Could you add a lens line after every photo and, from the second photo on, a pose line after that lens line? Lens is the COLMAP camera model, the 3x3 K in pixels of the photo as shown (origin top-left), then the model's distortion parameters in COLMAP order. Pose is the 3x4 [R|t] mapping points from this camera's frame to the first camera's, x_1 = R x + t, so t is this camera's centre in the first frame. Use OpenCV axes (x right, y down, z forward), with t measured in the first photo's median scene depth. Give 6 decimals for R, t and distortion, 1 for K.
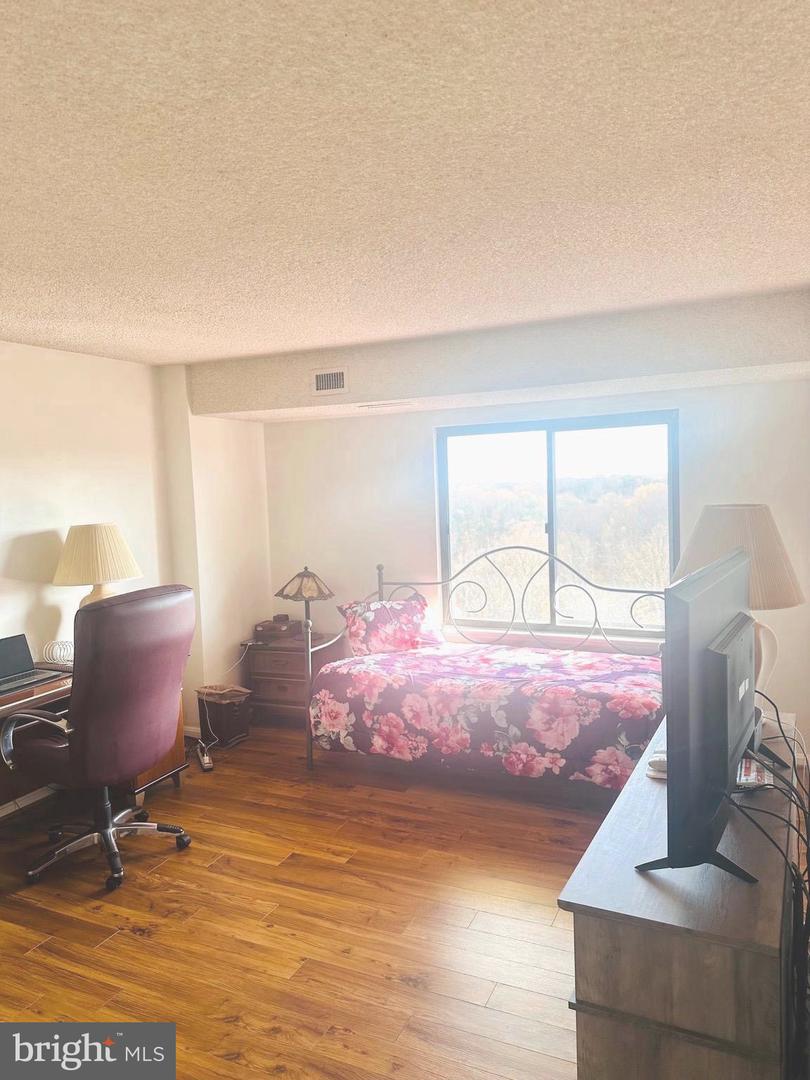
lens RADIAL K [[760.3, 0, 406.4], [0, 760.3, 524.9], [0, 0, 1]] dist [0.092723, -0.121070]
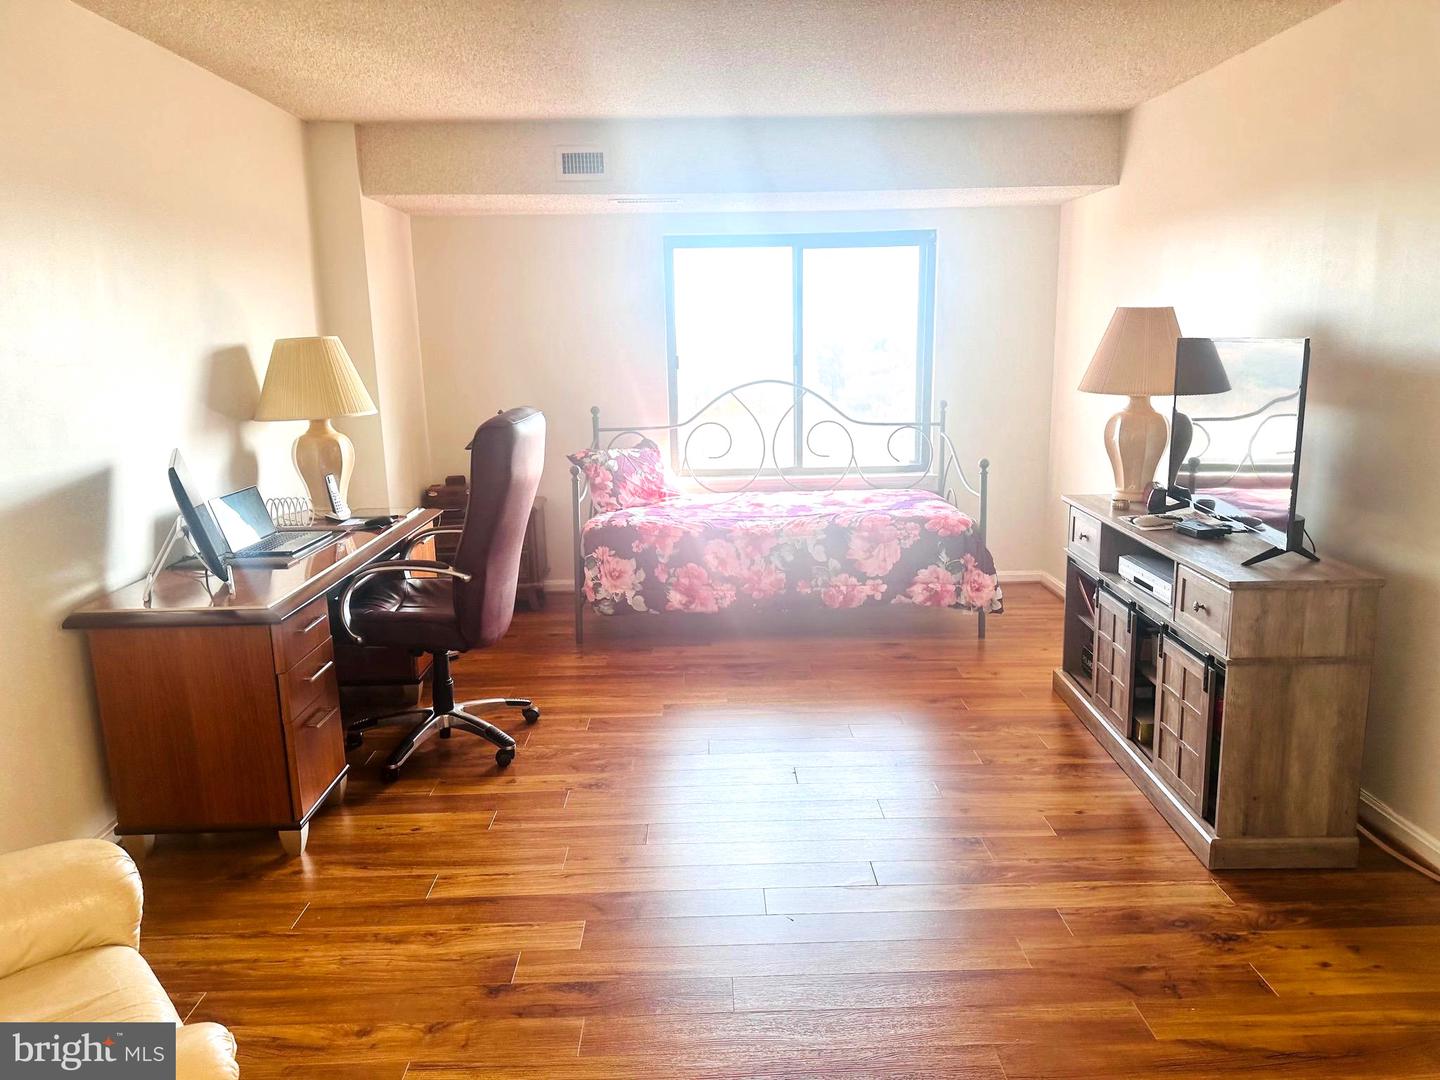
lens RADIAL K [[1013.8, 0, 715.5], [0, 1013.8, 548.8], [0, 0, 1]] dist [0.092723, -0.121070]
pose [[0.886999, -0.072962, 0.455971, -0.530500], [0.012692, 0.990917, 0.133872, 0.072811], [-0.461598, -0.112957, 0.879868, -0.045562]]
